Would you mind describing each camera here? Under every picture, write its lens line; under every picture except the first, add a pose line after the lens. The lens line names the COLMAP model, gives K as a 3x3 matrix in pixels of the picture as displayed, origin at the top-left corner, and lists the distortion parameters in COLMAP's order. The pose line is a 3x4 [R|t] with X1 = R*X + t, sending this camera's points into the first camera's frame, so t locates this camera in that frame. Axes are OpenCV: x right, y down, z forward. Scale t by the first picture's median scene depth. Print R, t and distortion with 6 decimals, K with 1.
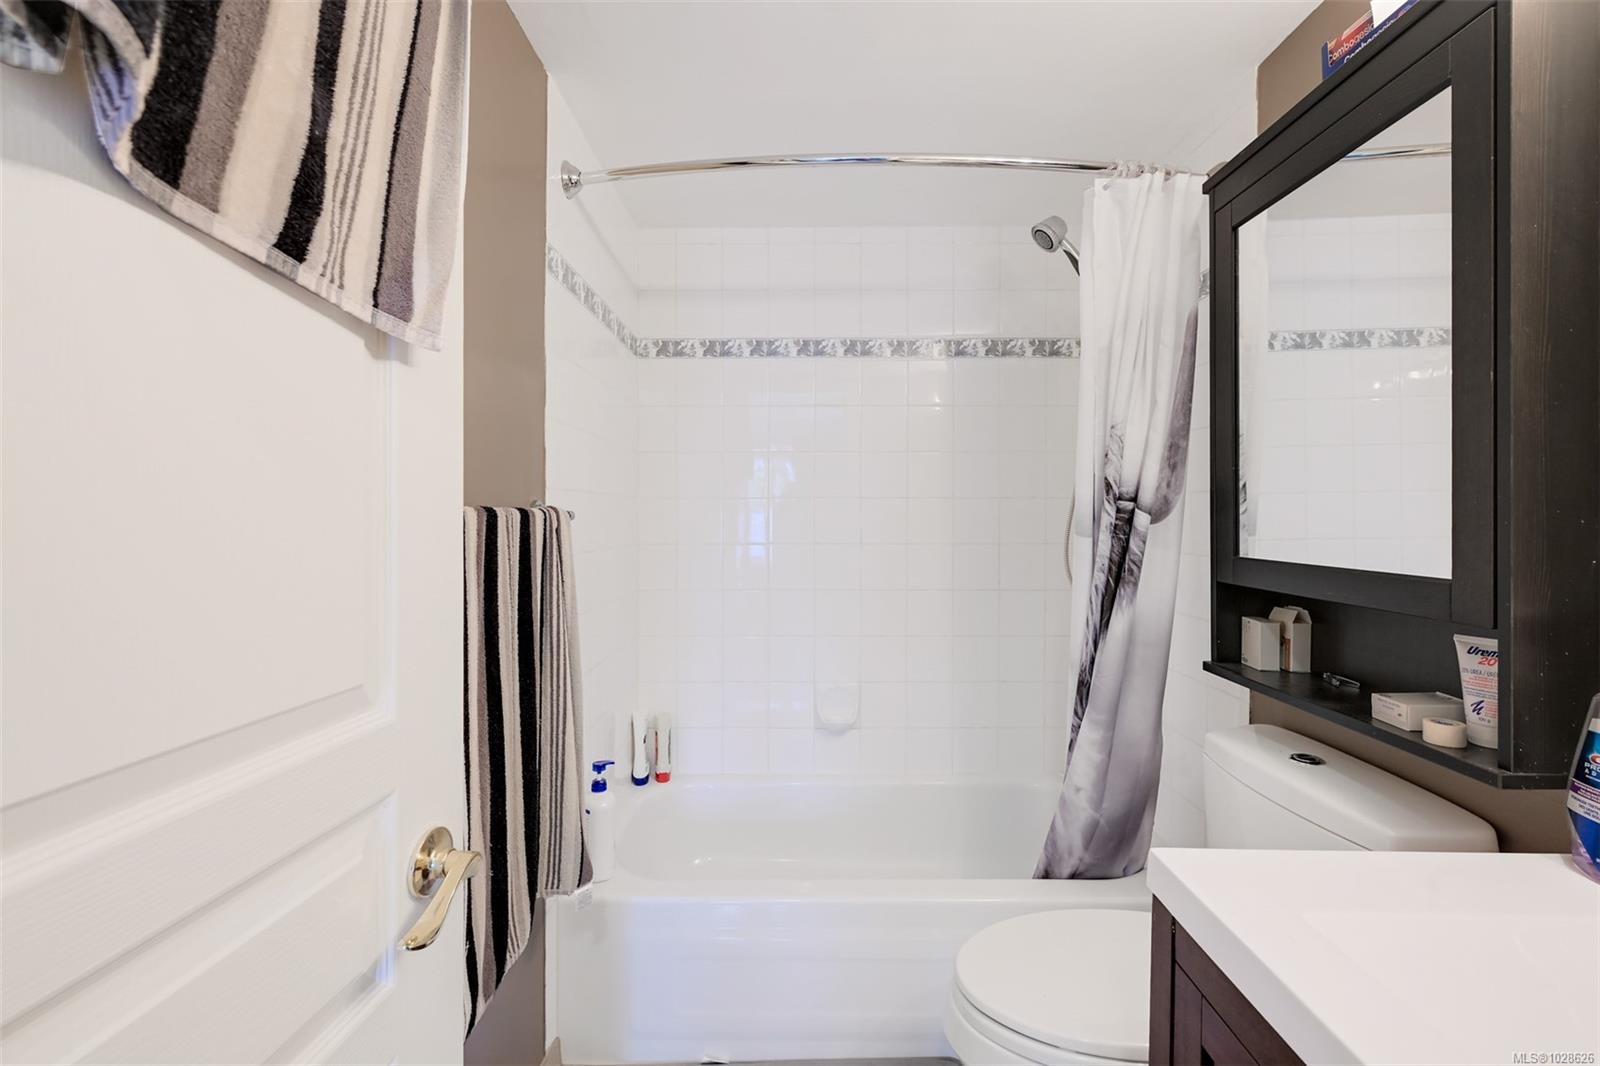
lens RADIAL K [[637.1, 0, 806.1], [0, 637.1, 523.2], [0, 0, 1]] dist [-0.001397, 0.001387]
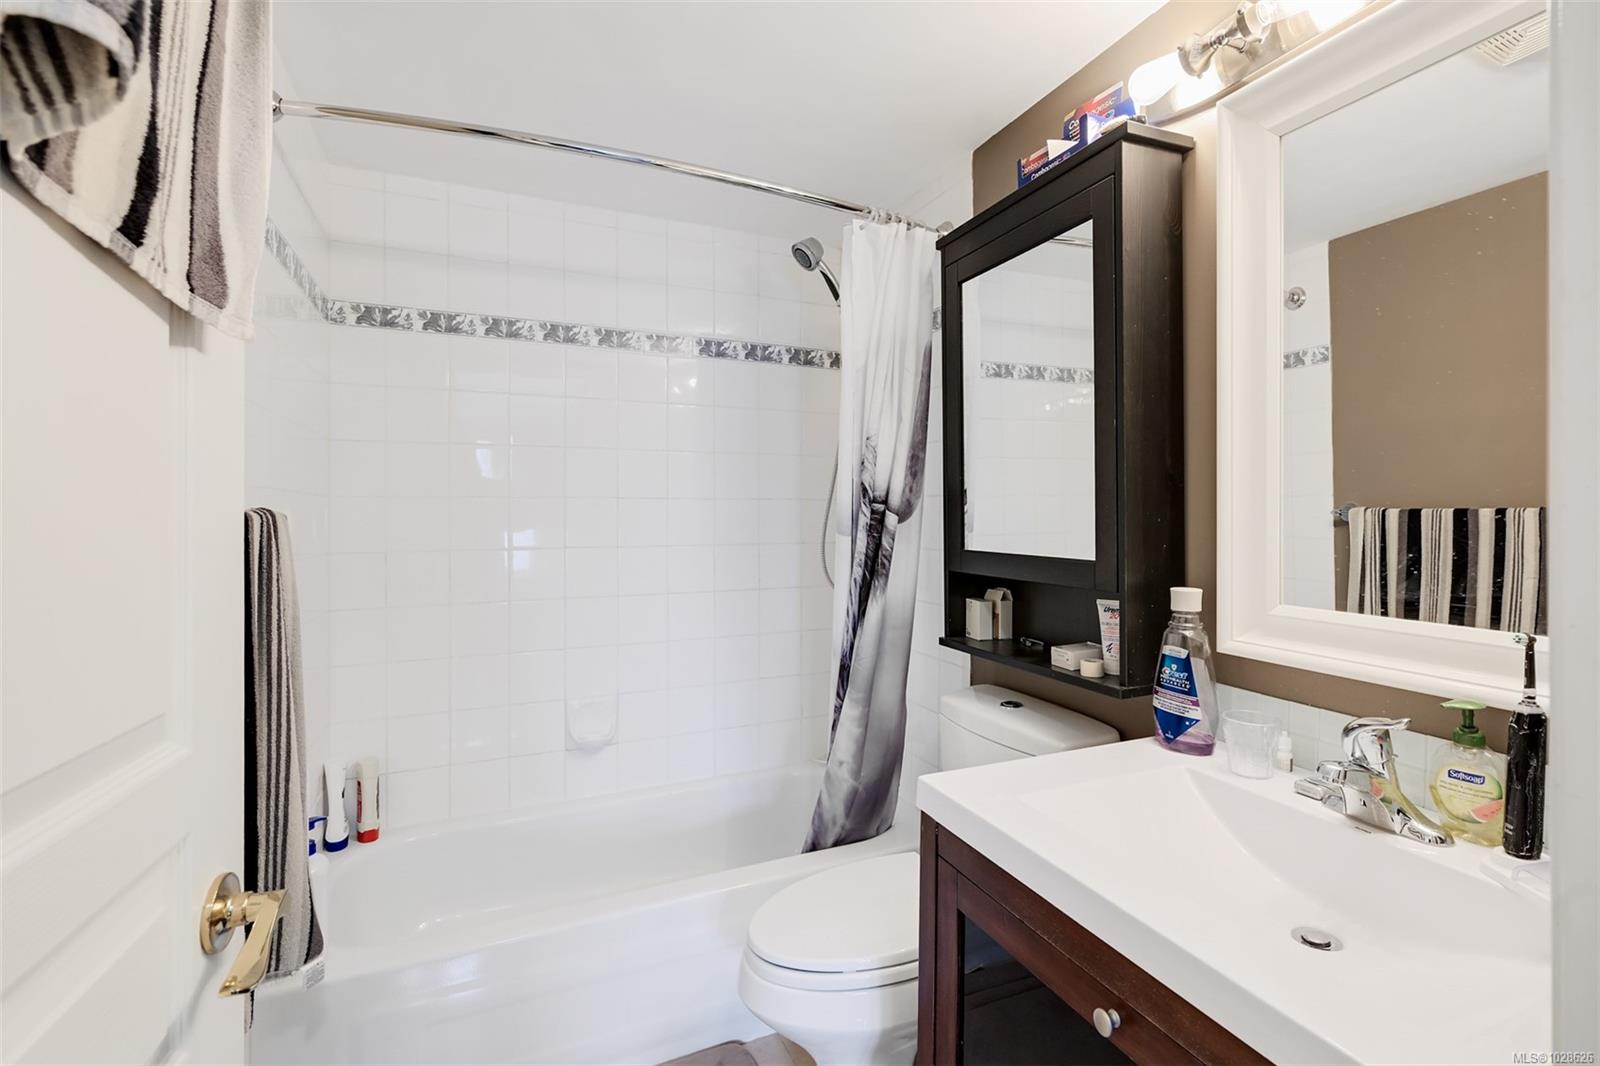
lens RADIAL K [[726.7, 0, 794.2], [0, 726.7, 525.2], [0, 0, 1]] dist [0.001570, -0.000748]
pose [[0.921154, -0.009218, 0.389089, -0.153690], [0.008627, 0.999957, 0.003267, -0.001793], [-0.389103, 0.000347, 0.921194, -0.151571]]
